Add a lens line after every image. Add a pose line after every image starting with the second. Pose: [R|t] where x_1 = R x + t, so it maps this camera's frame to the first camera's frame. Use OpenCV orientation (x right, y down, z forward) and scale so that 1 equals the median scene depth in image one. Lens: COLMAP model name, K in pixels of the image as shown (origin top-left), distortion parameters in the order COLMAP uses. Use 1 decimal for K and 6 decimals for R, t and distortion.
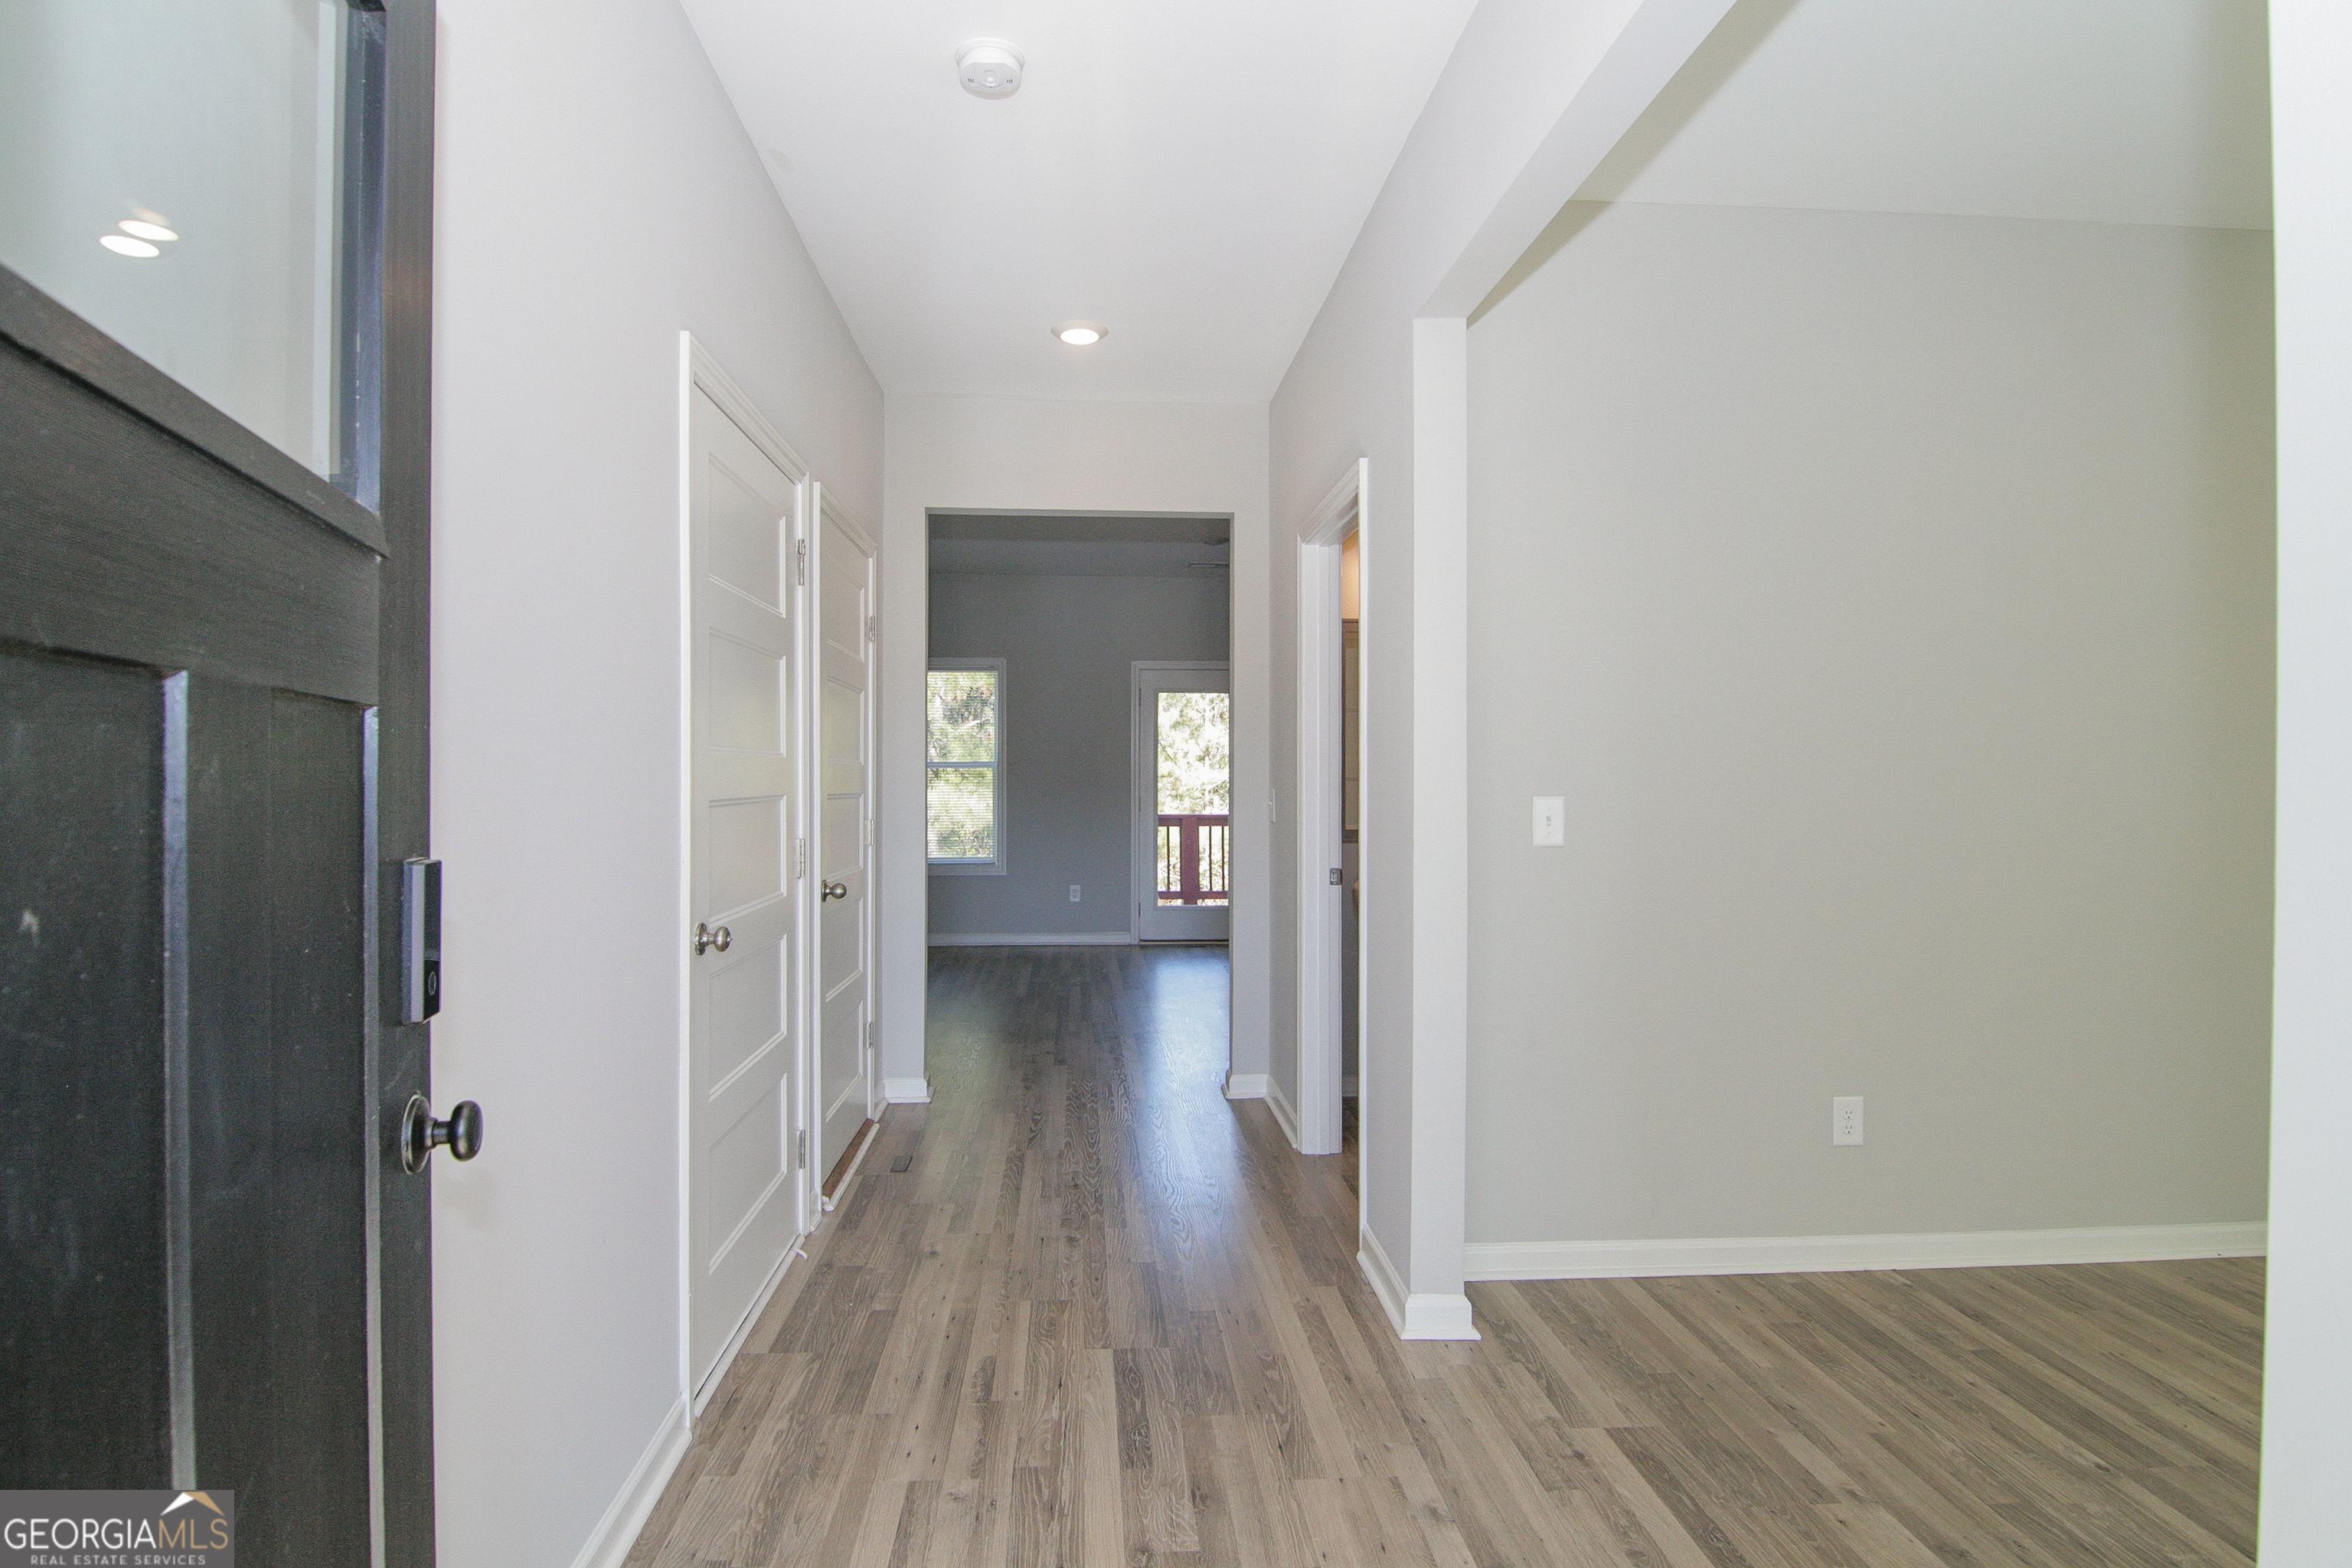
lens RADIAL K [[1237.6, 0, 1172.4], [0, 1237.6, 772.7], [0, 0, 1]] dist [-0.016884, -0.003535]
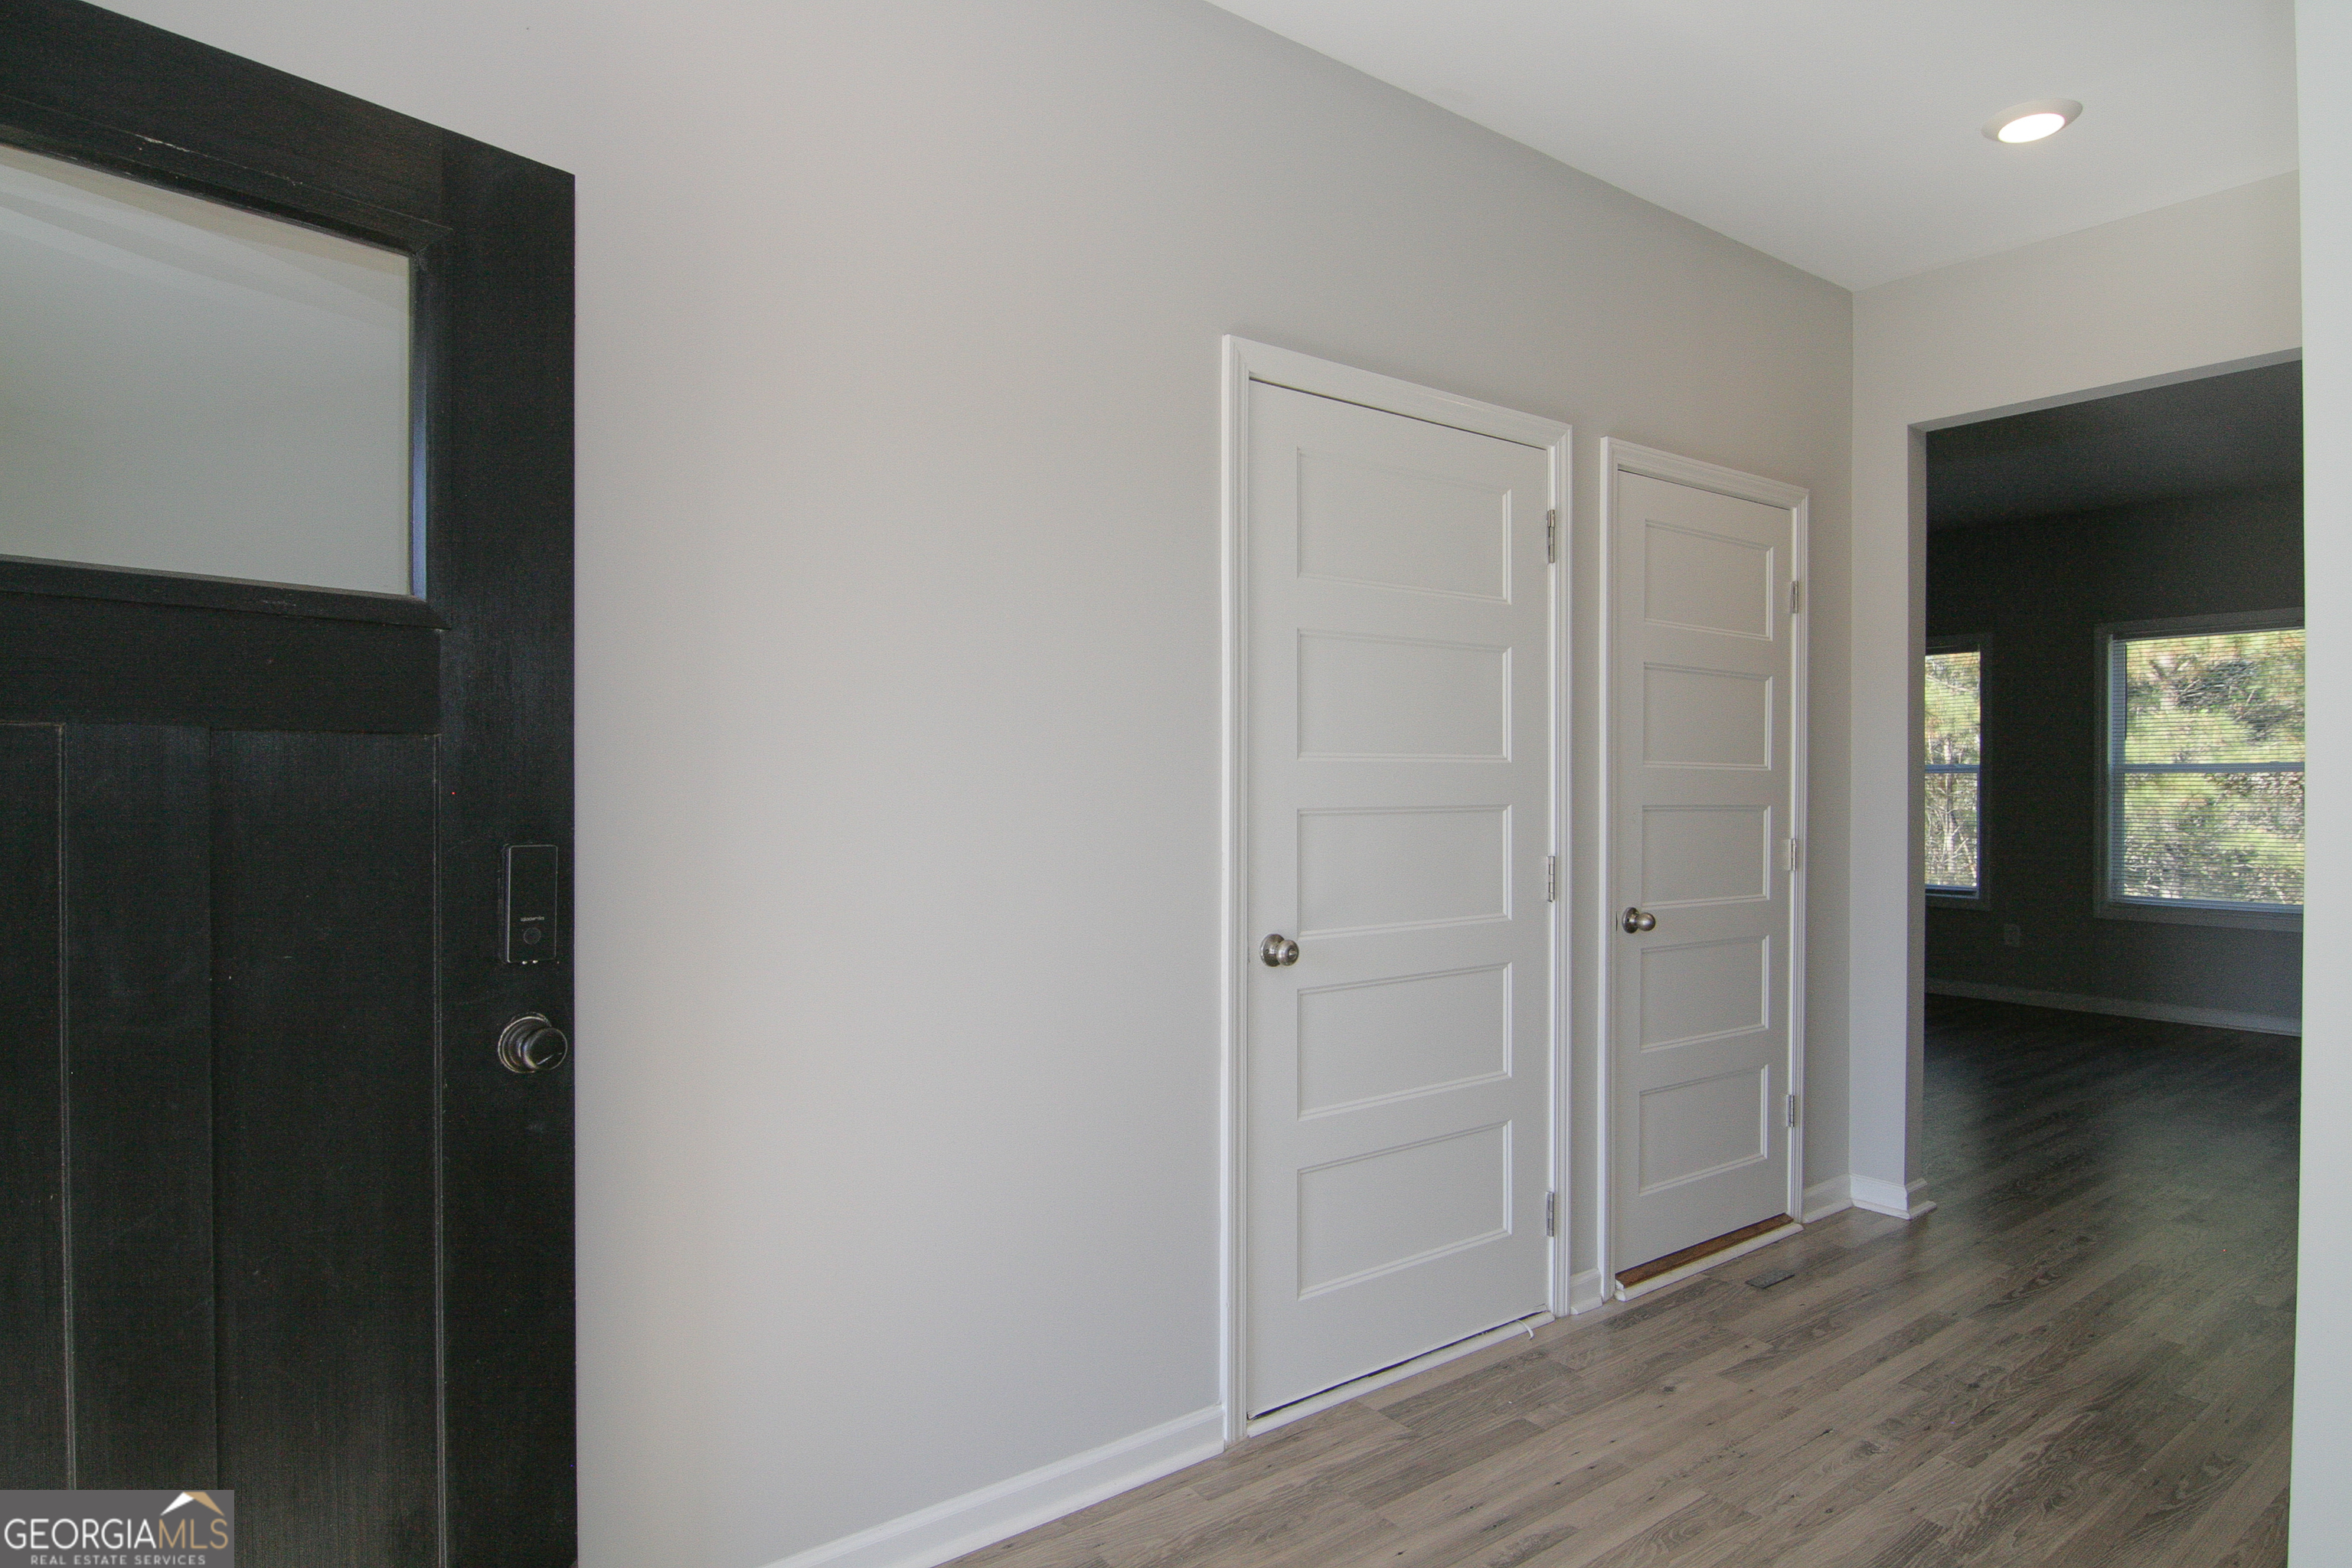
lens RADIAL K [[1368.2, 0, 1169.4], [0, 1368.2, 779.6], [0, 0, 1]] dist [-0.007698, -0.007378]
pose [[0.550169, 0.008513, -0.835010, 0.418644], [-0.002700, 0.999961, 0.008416, -0.008104], [0.835049, -0.002376, 0.550171, 0.300524]]
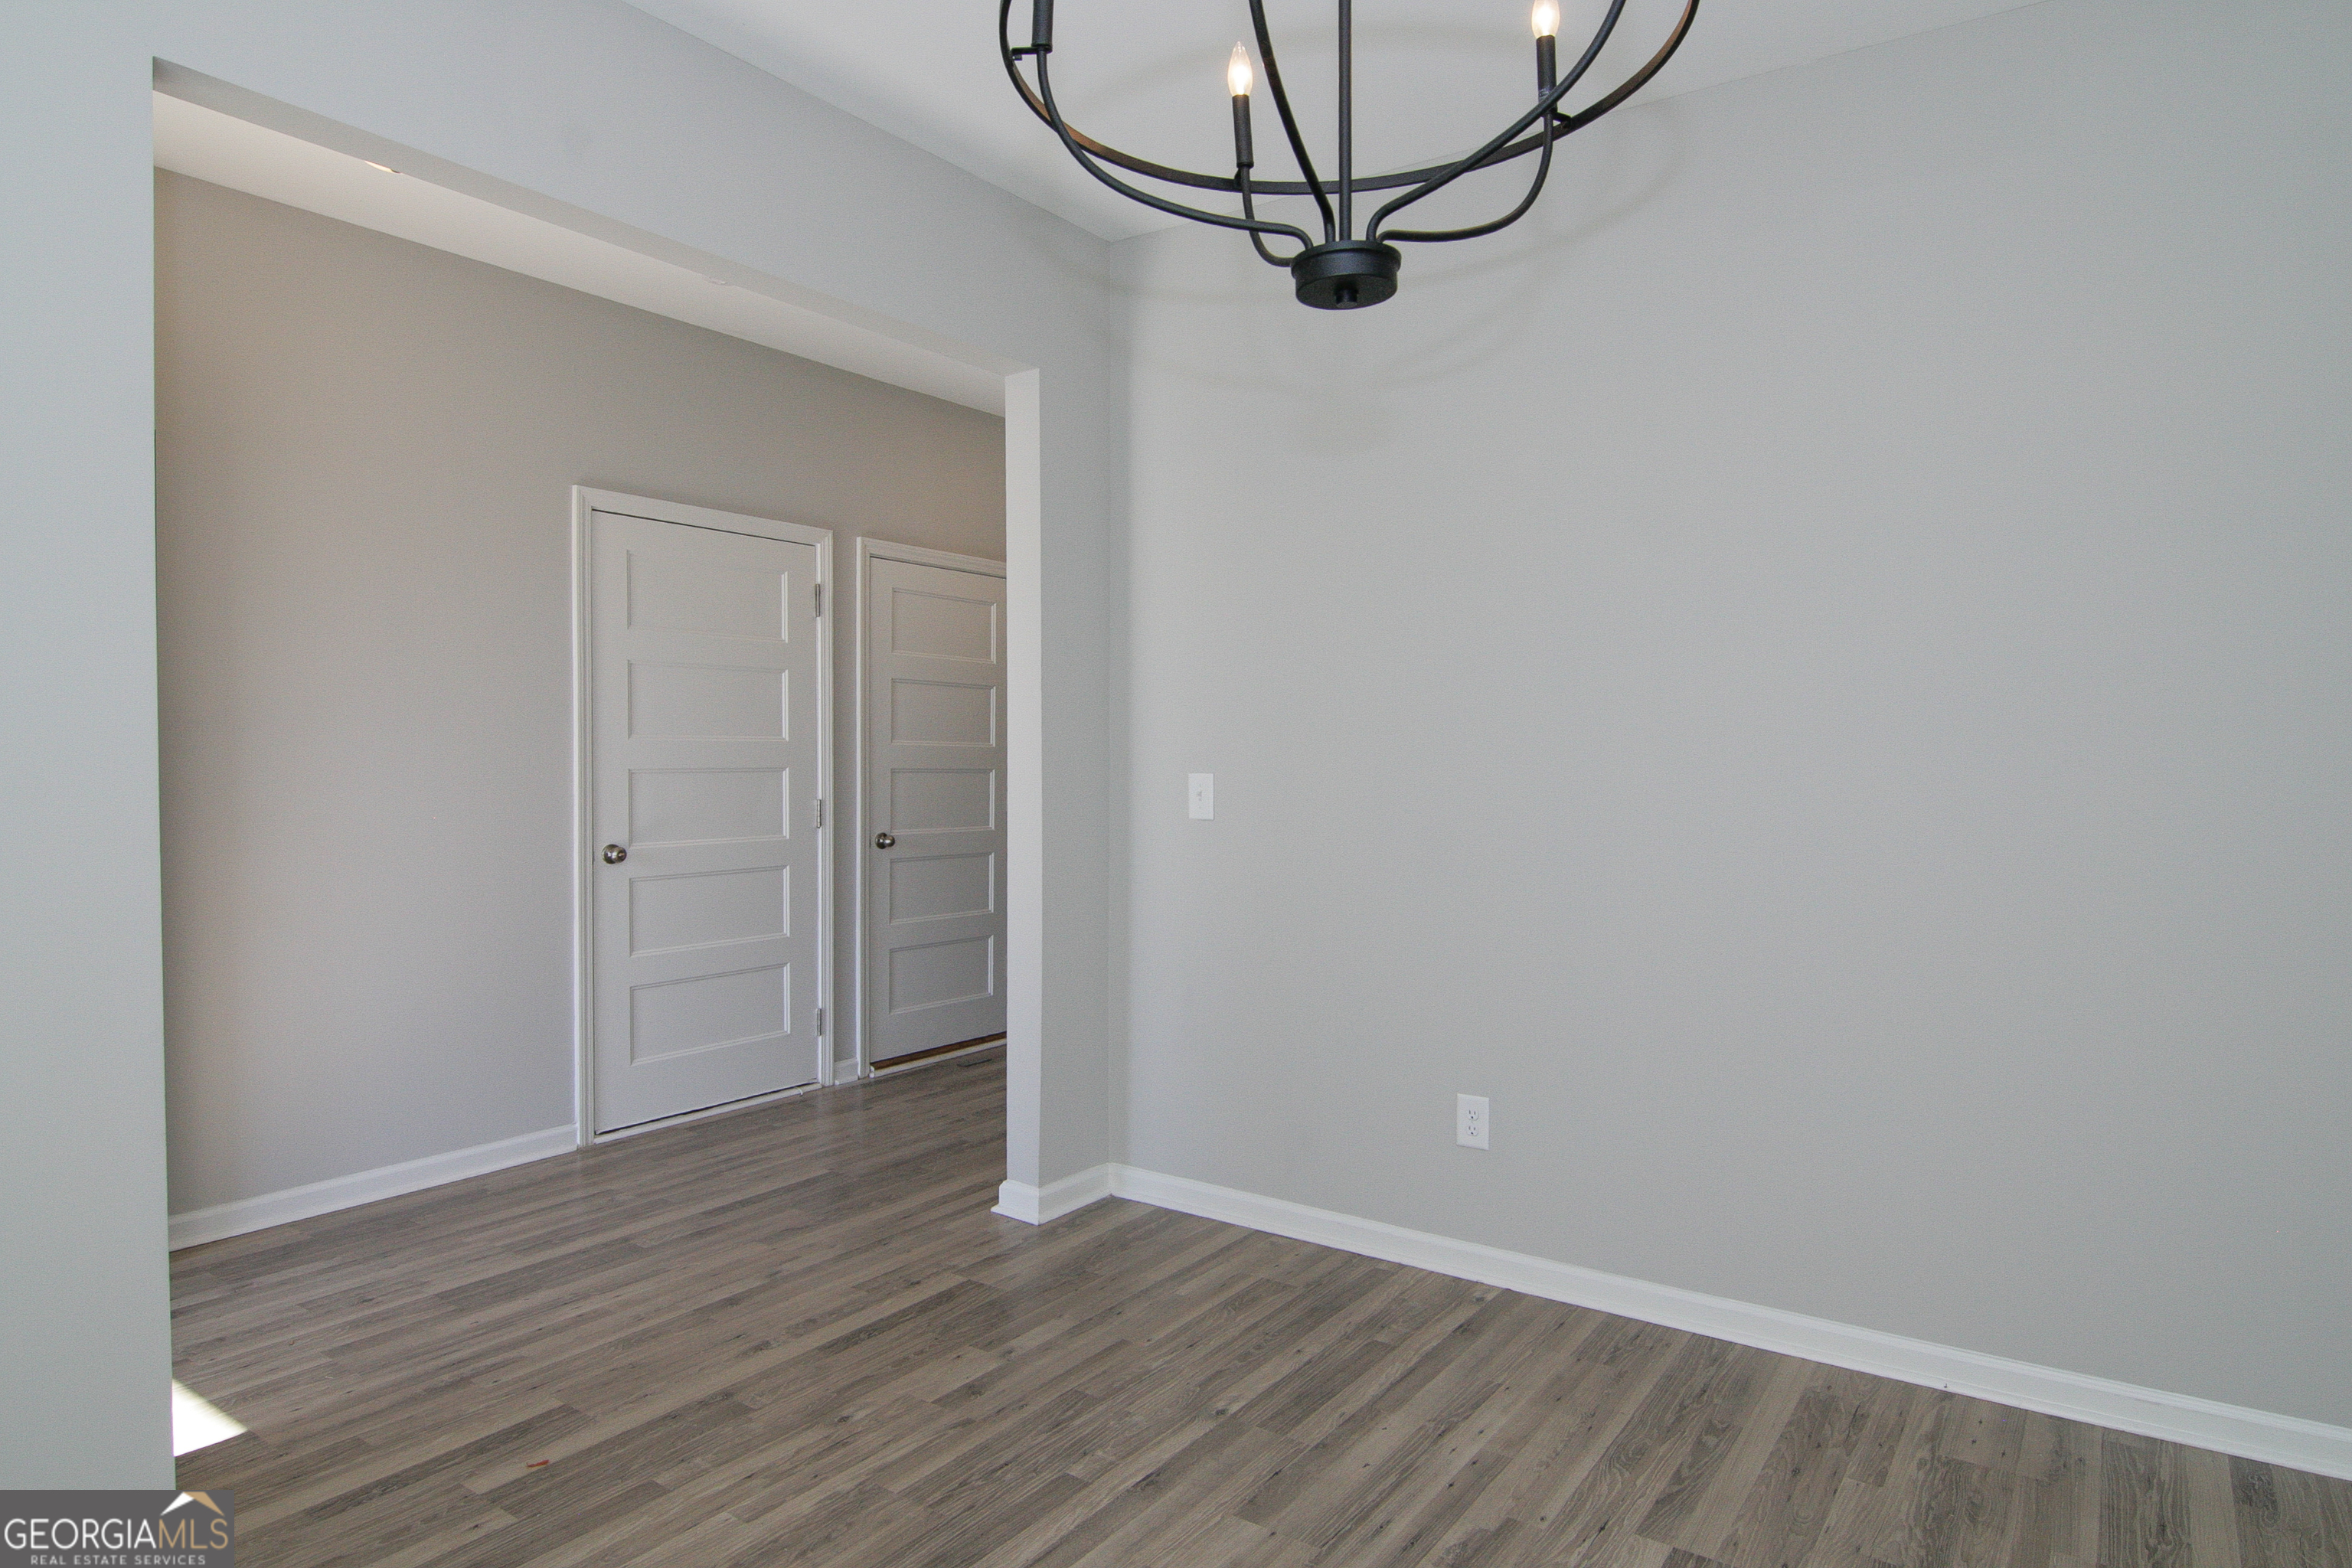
lens RADIAL K [[1368.2, 0, 1156.4], [0, 1368.2, 771.2], [0, 0, 1]] dist [-0.007698, -0.007378]
pose [[0.782450, 0.009158, -0.622646, 1.155877], [-0.000237, 0.999896, 0.014409, -0.000111], [0.622713, -0.011127, 0.782371, 0.036722]]
